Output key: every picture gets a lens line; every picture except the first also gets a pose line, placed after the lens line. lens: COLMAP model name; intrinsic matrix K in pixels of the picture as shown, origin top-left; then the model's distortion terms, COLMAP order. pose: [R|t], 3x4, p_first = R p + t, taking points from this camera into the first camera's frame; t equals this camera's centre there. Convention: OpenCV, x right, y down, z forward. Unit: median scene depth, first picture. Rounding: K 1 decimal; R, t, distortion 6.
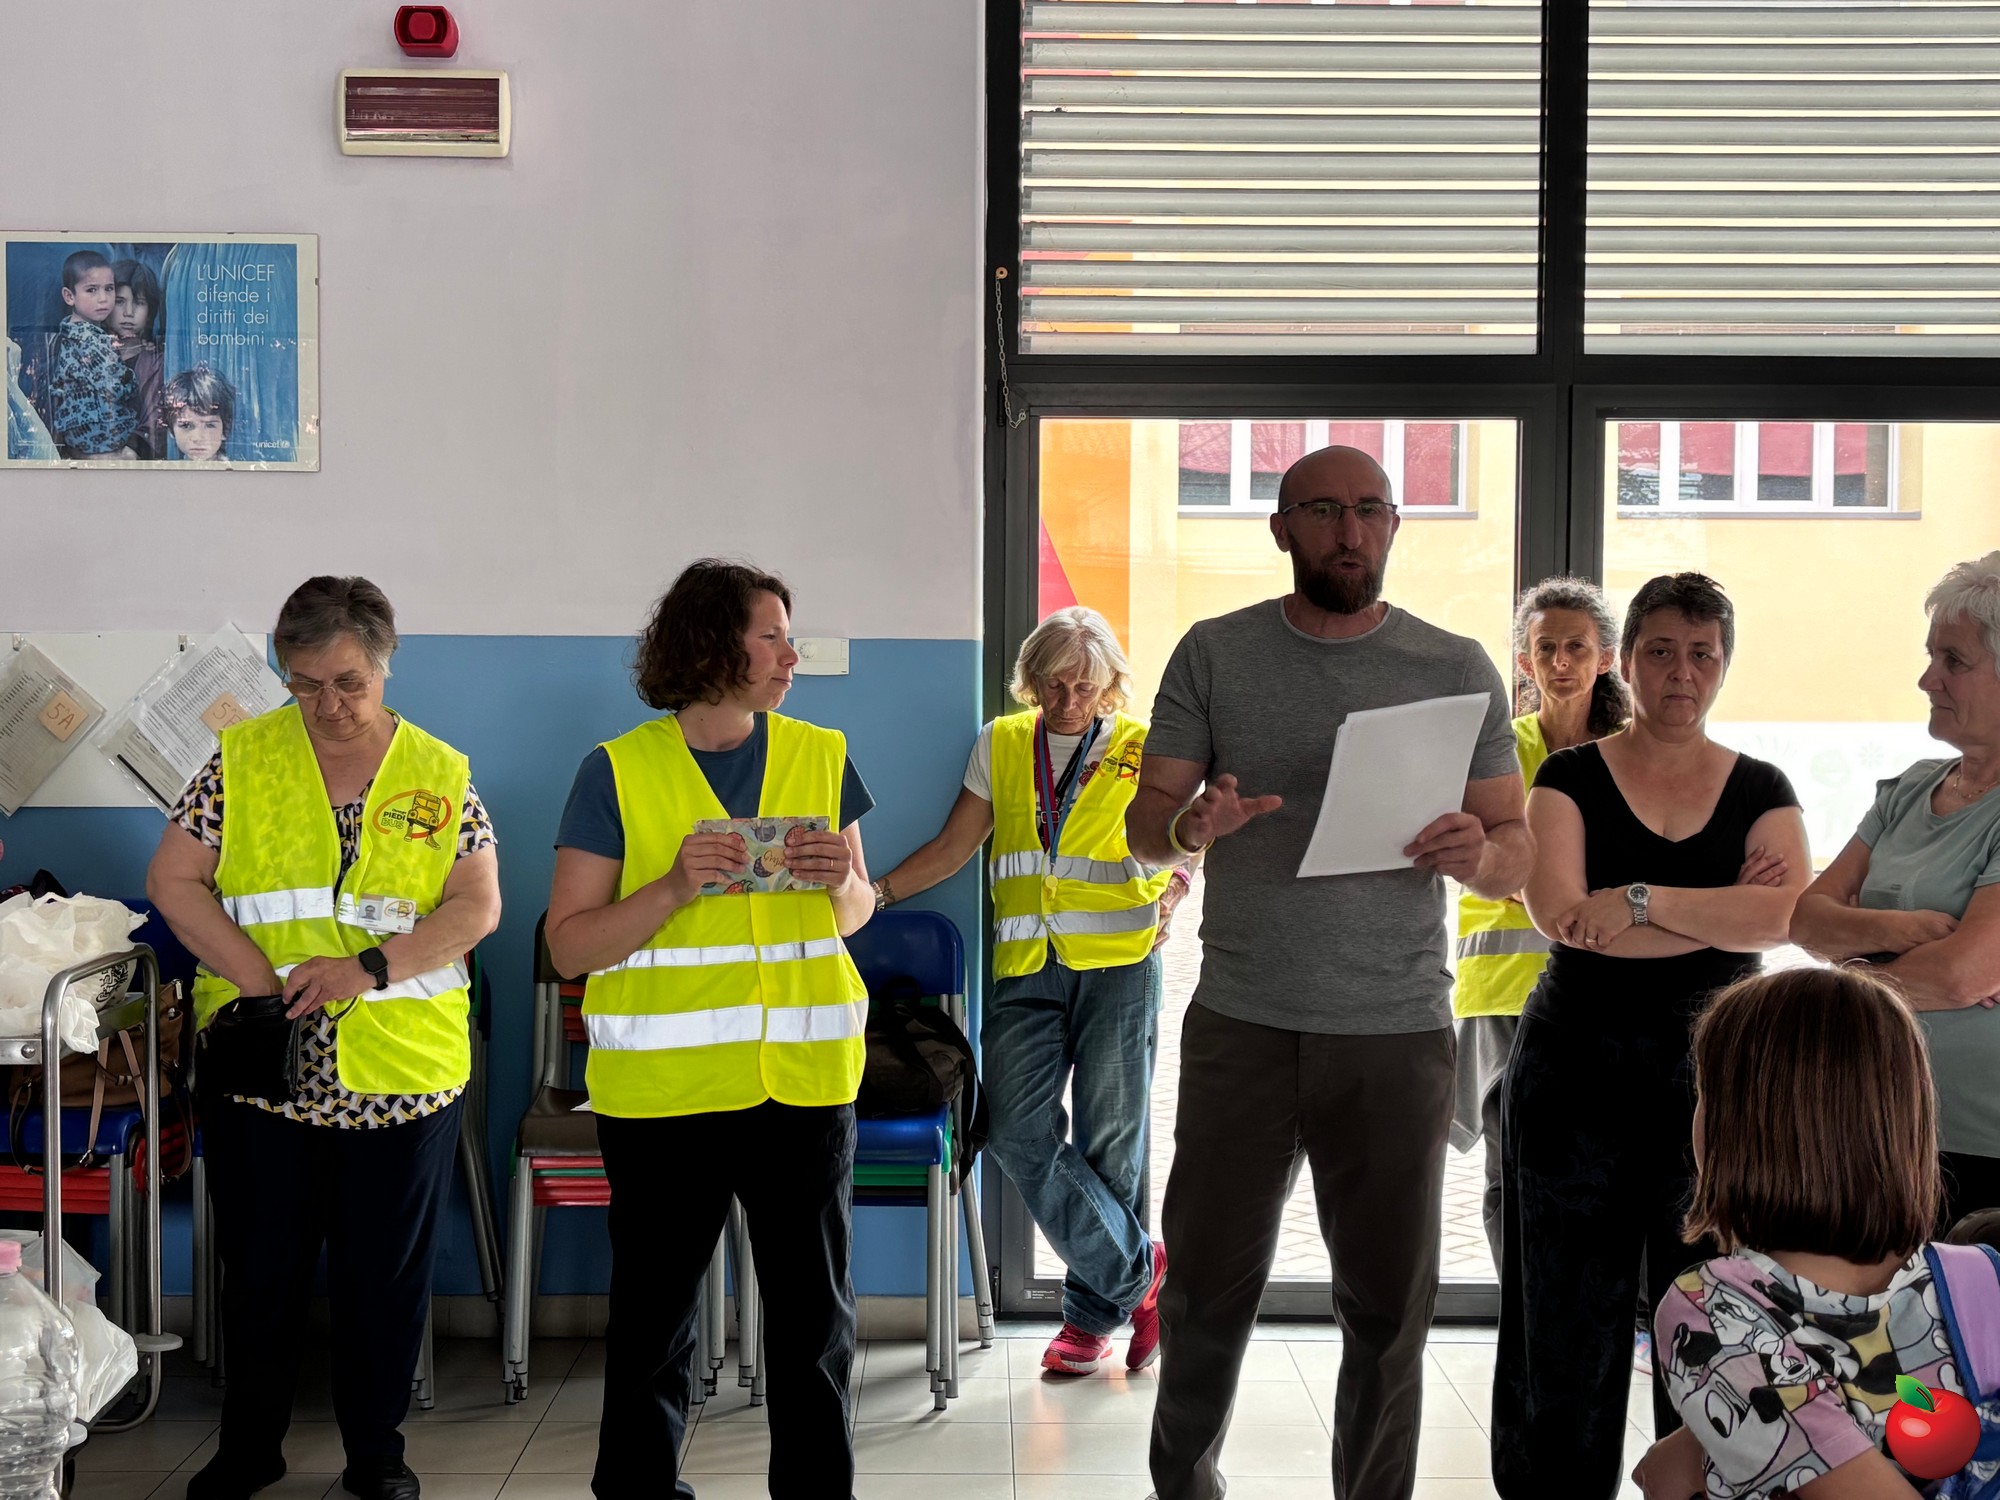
lens RADIAL K [[2379.8, 0, 996.0], [0, 2379.8, 759.9], [0, 0, 1]] dist [0.088151, 0.000000]
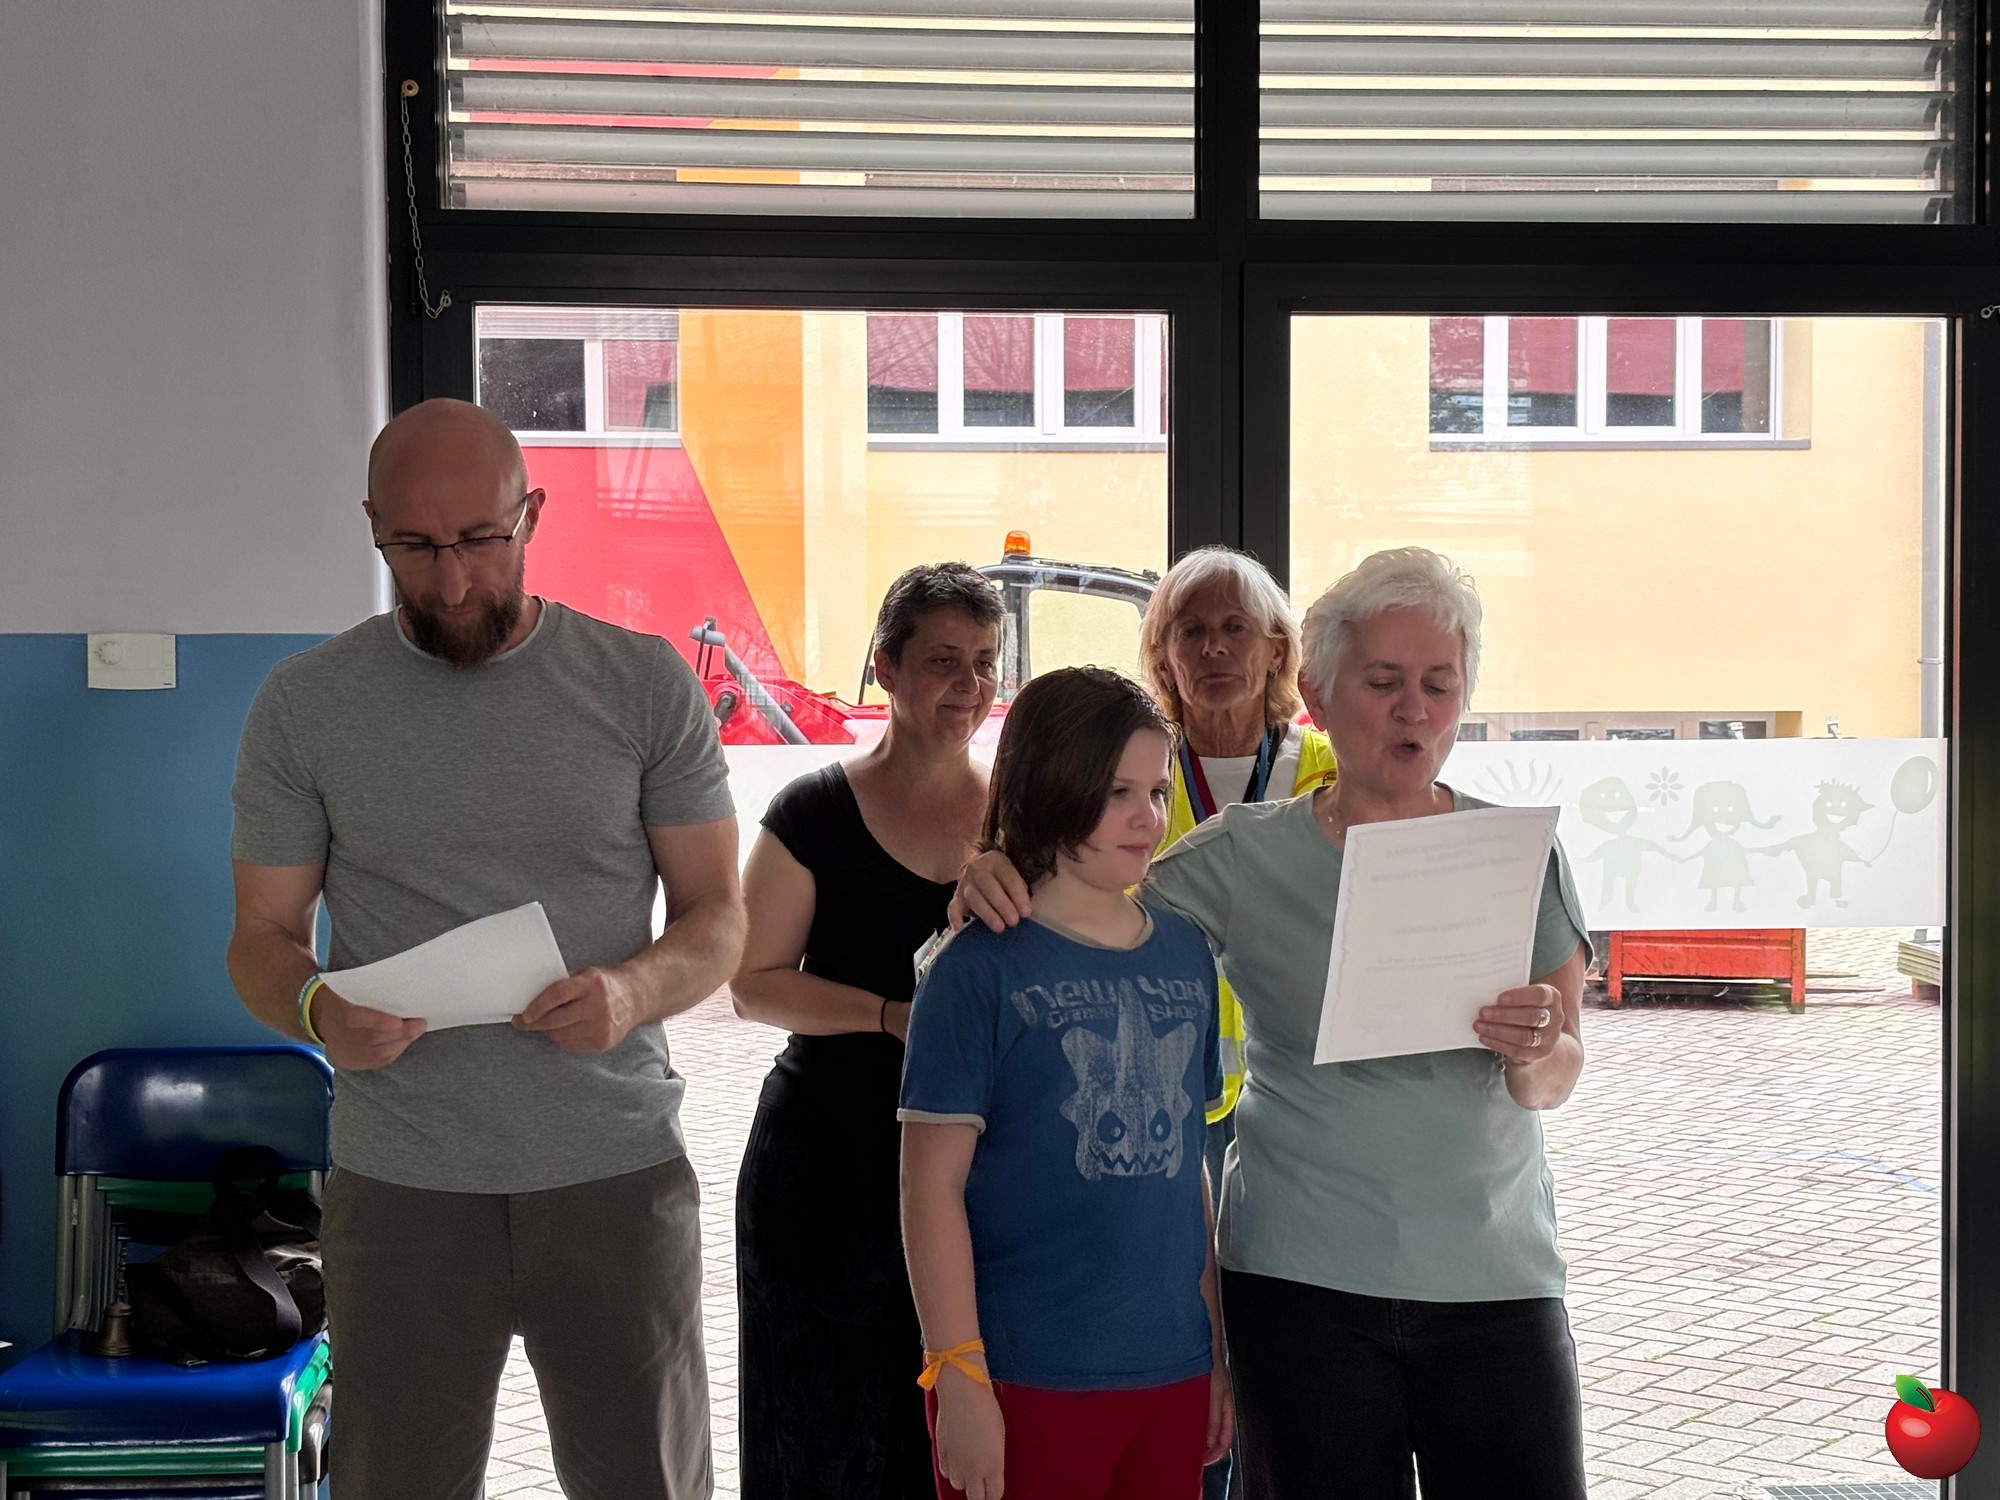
lens RADIAL K [[3114.6, 0, 980.5], [0, 3114.6, 766.9], [0, 0, 1]] dist [0.089126, 0.000000]
pose [[0.994323, -0.013029, 0.105605, 0.065316], [0.013002, 0.999915, 0.000949, -0.011186], [-0.105609, 0.000430, 0.994408, 0.101791]]
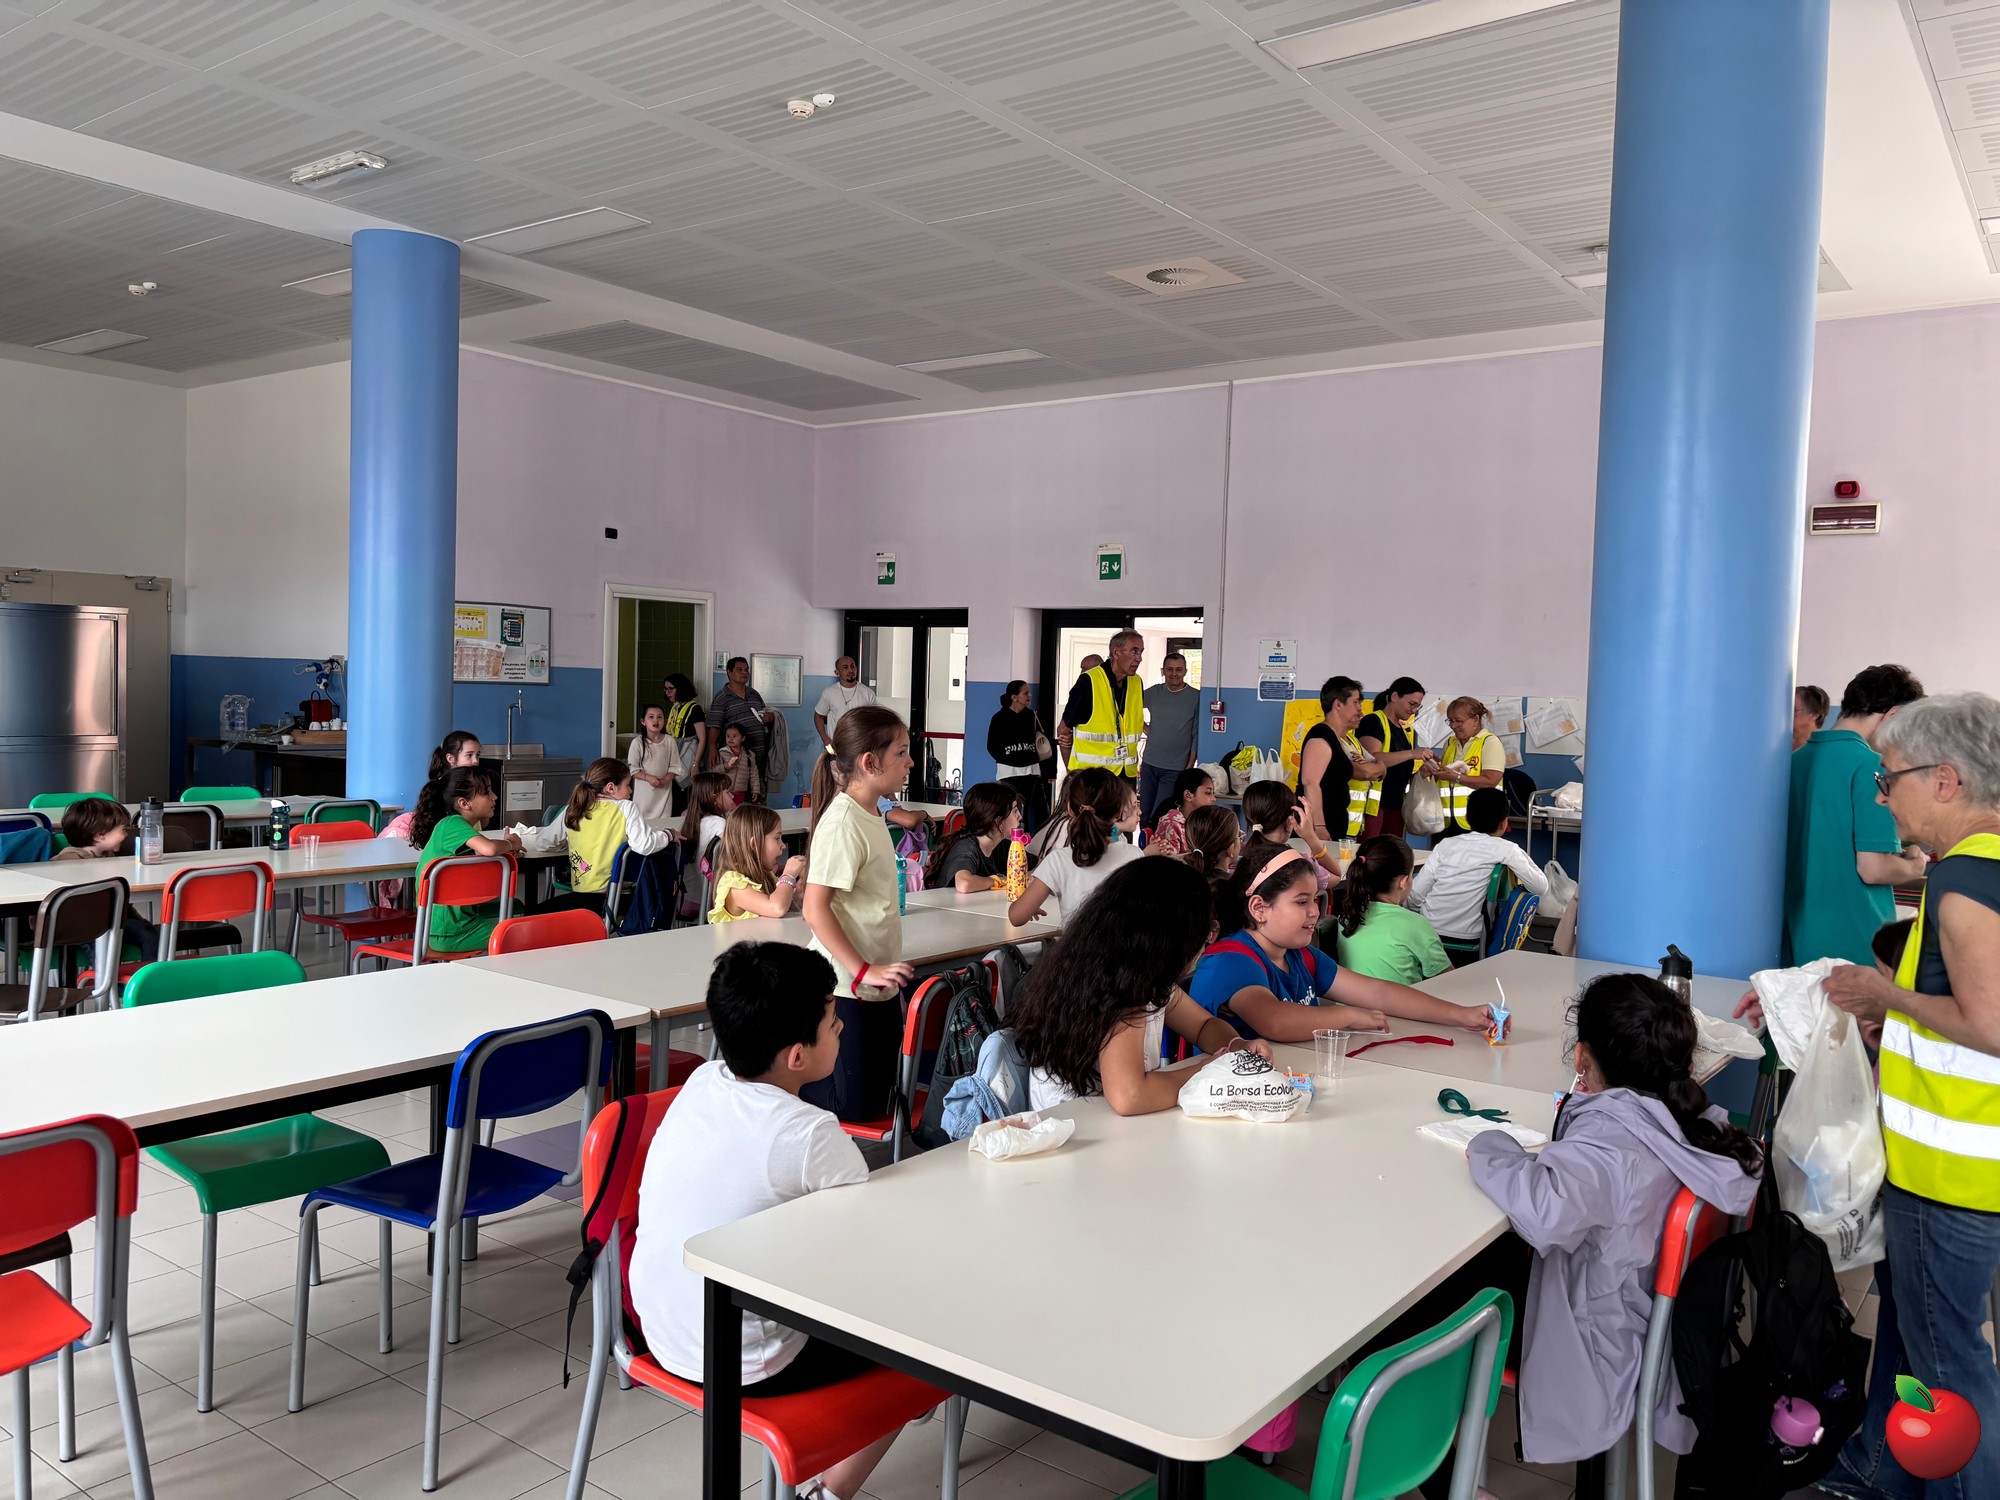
lens RADIAL K [[1529.1, 0, 997.6], [0, 1529.1, 752.0], [0, 0, 1]] dist [0.051059, -0.044543]
pose [[0.800229, 0.043269, -0.598131, 0.057650], [-0.045323, 0.998905, 0.011624, 0.023730], [0.597979, 0.017808, 0.801314, -0.956327]]
